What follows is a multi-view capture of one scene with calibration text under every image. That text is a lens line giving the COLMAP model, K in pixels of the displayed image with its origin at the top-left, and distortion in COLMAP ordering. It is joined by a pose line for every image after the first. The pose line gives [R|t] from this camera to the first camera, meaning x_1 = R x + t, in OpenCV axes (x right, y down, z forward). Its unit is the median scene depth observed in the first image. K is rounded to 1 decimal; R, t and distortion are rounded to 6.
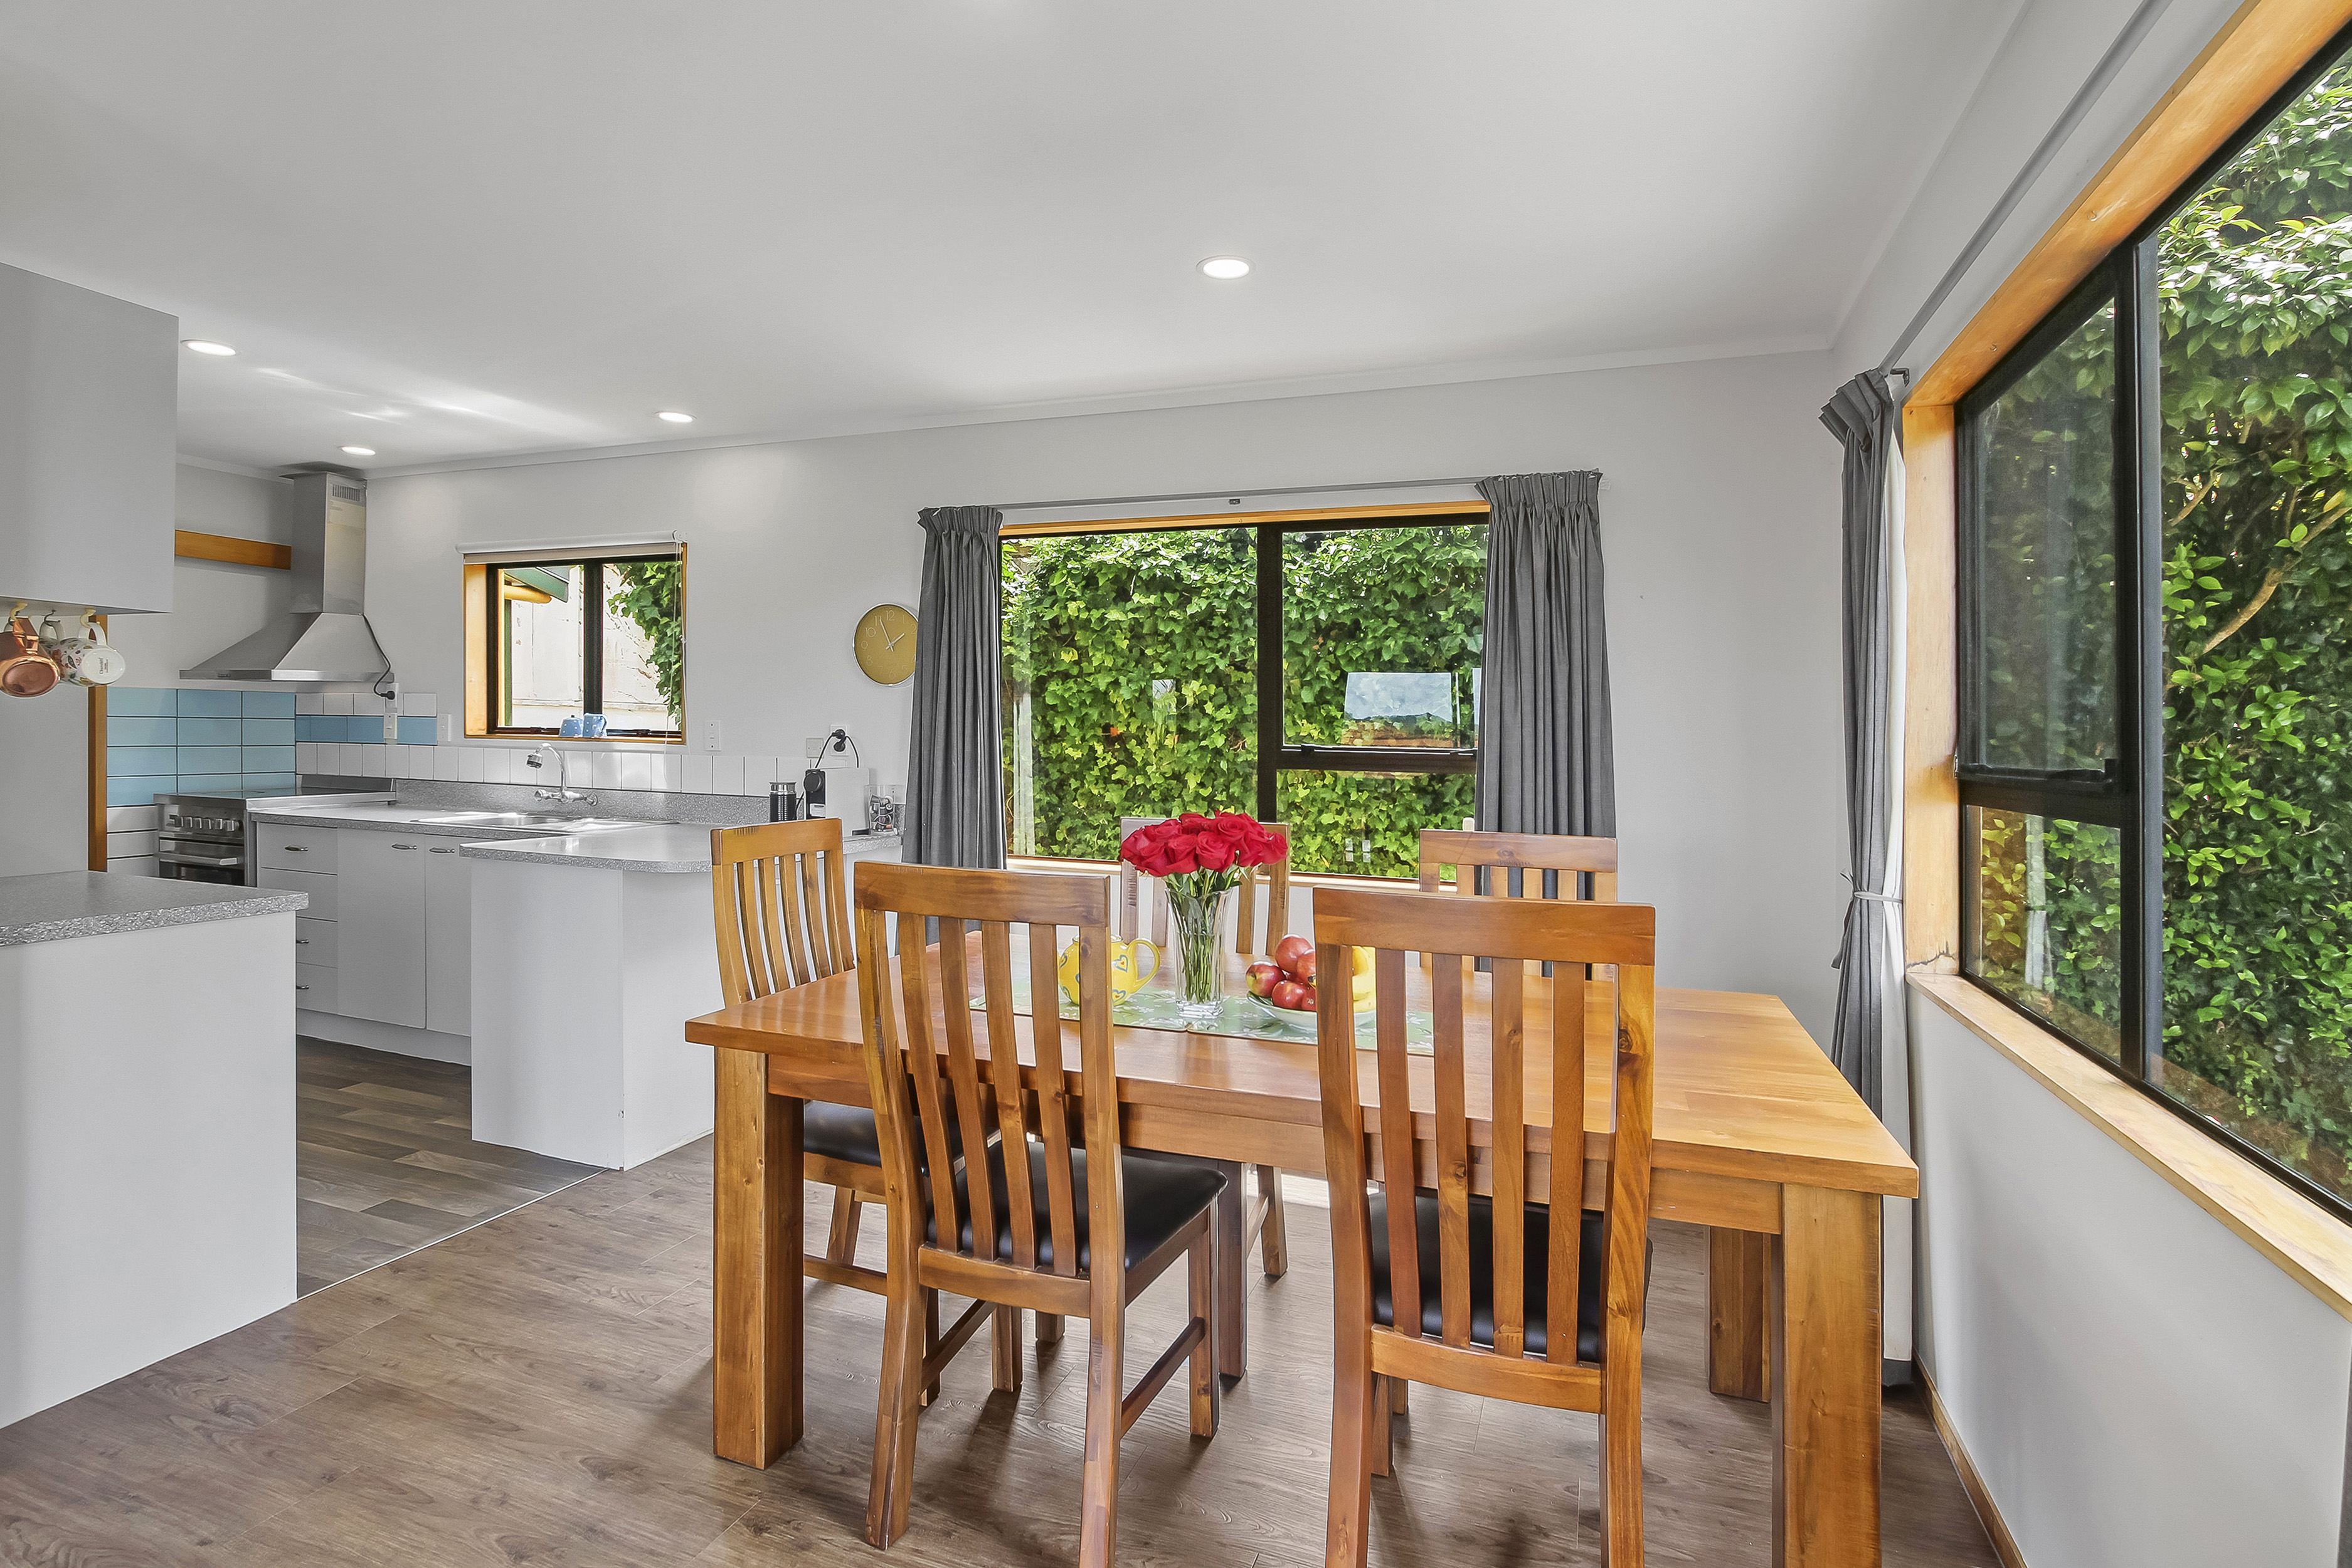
lens RADIAL K [[1168.3, 0, 1176.0], [0, 1168.3, 784.0], [0, 0, 1]] dist [-0.017754, 0.005730]
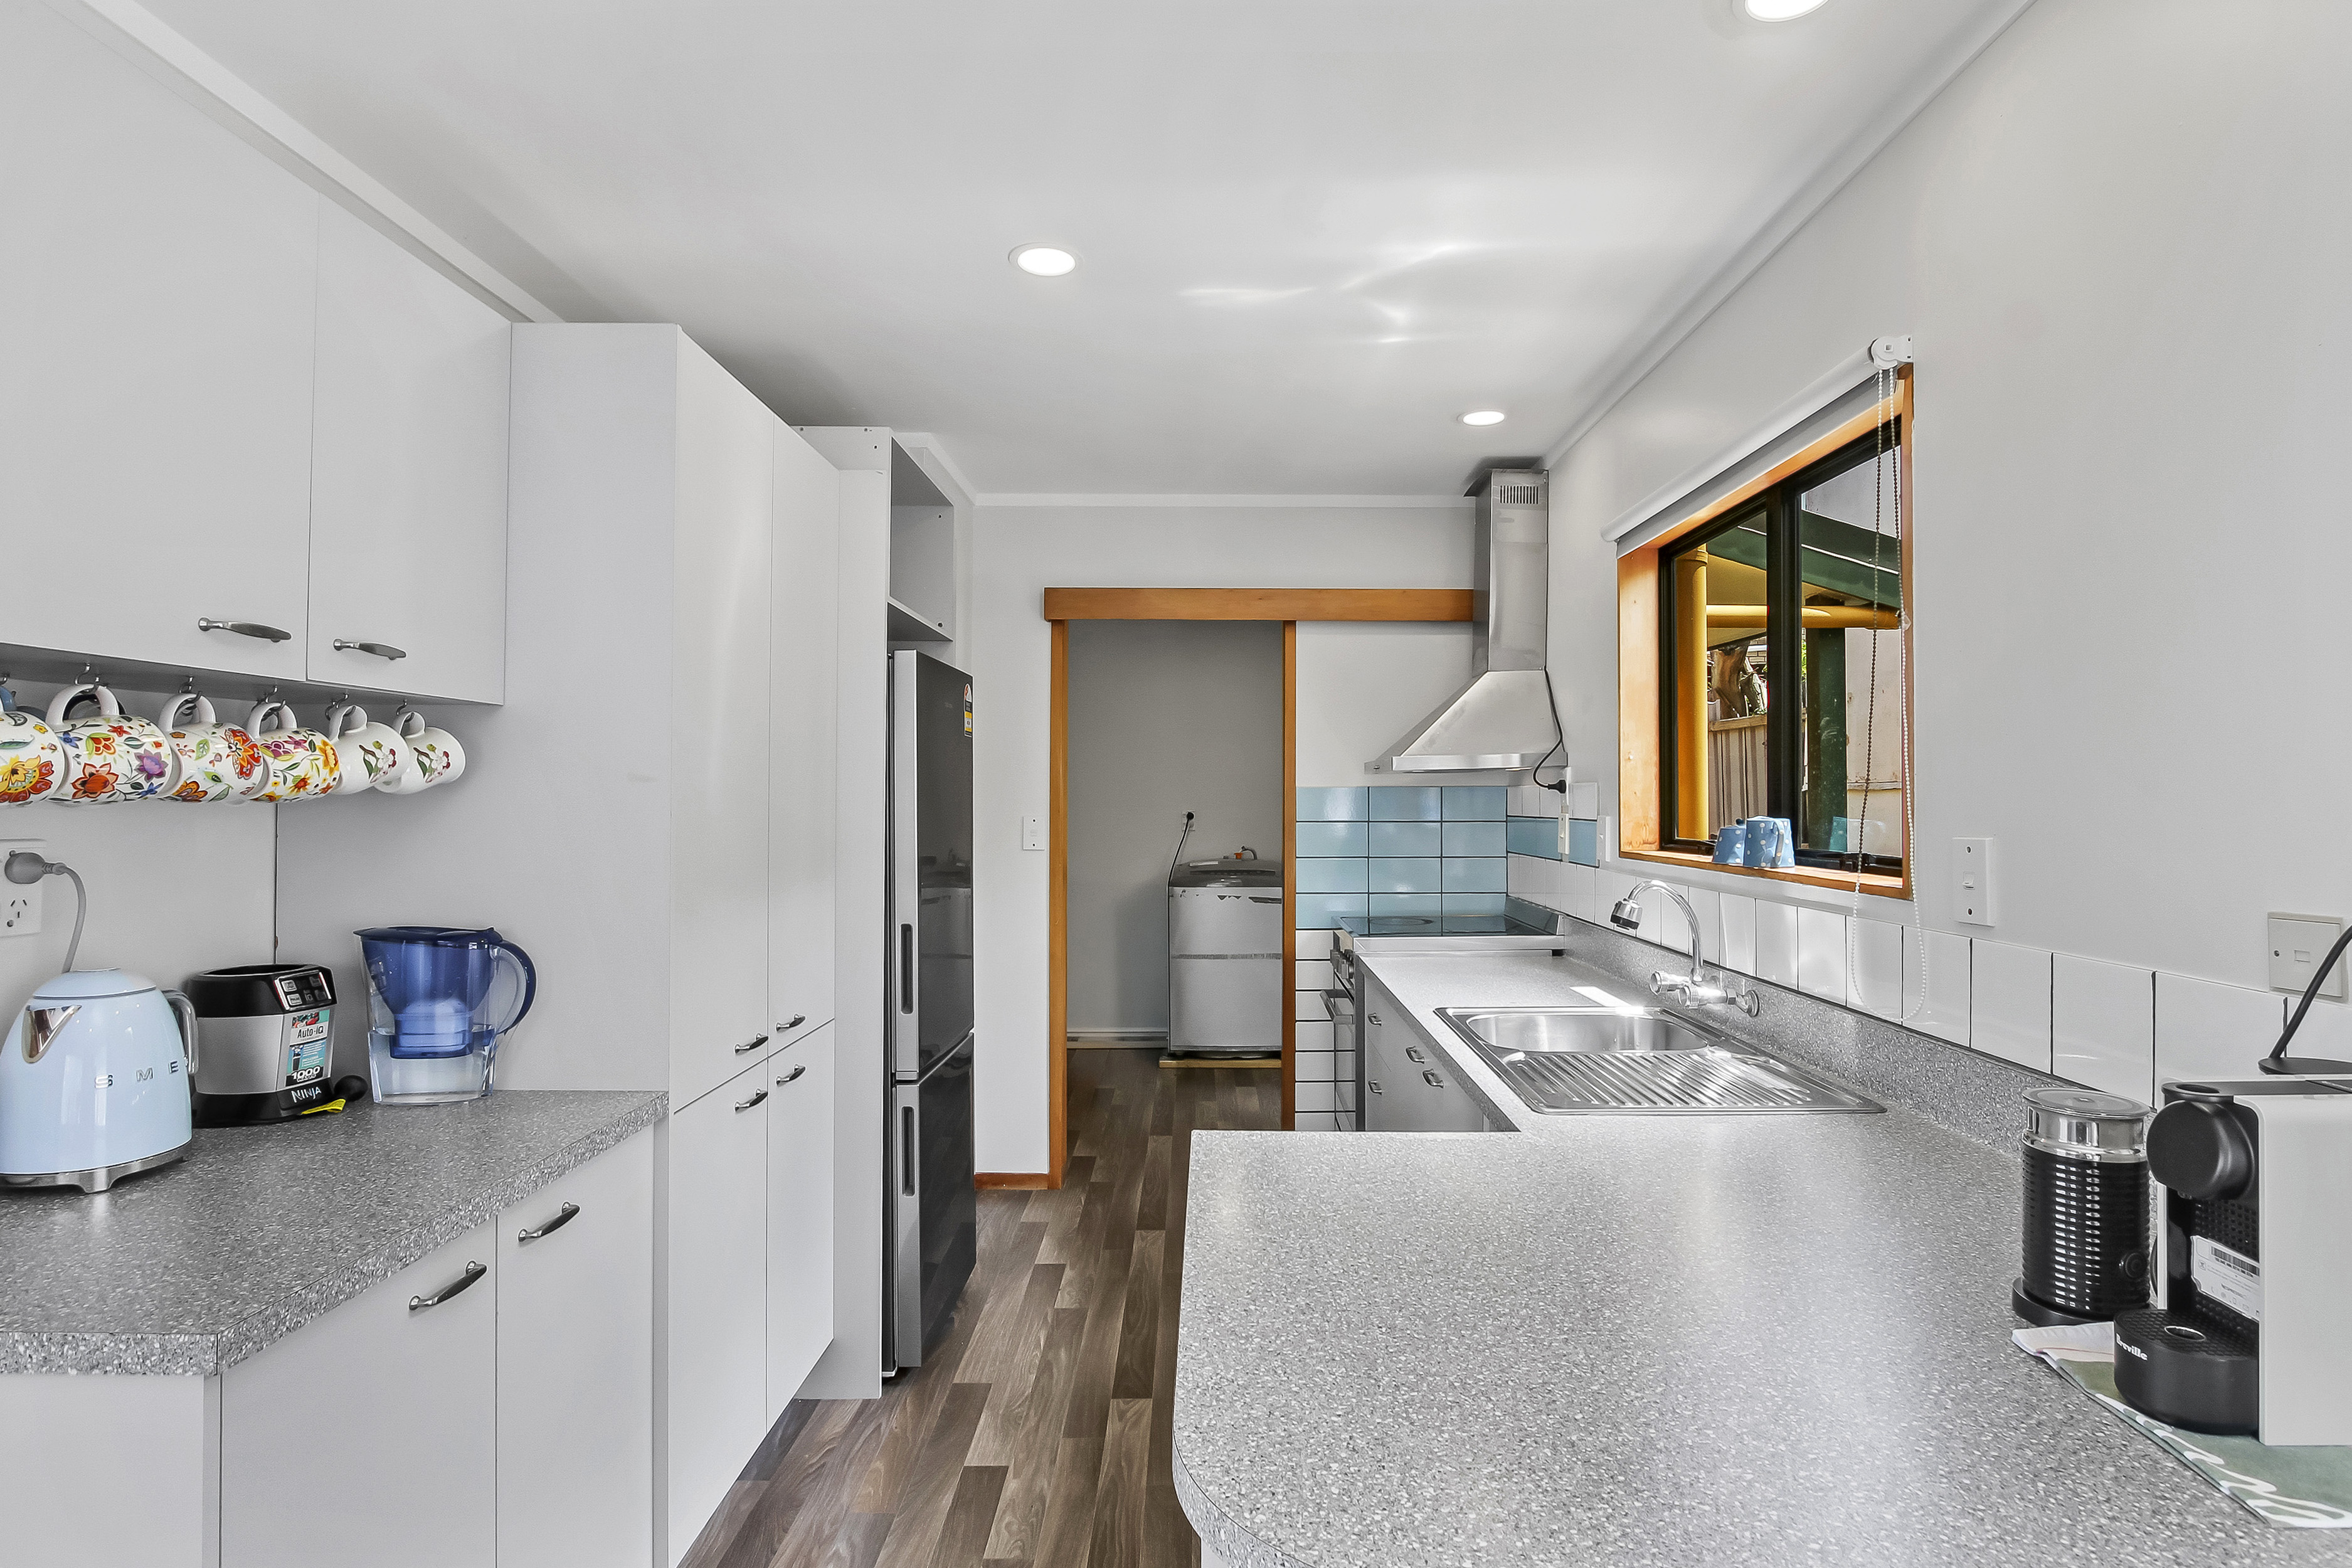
lens RADIAL K [[1156.6, 0, 1201.4], [0, 1156.6, 769.1], [0, 0, 1]] dist [-0.003904, 0.000024]
pose [[0.333343, -0.041218, -0.941904, -0.143395], [-0.039382, 0.997563, -0.057591, -0.044381], [0.941983, 0.056292, 0.330907, 0.644929]]
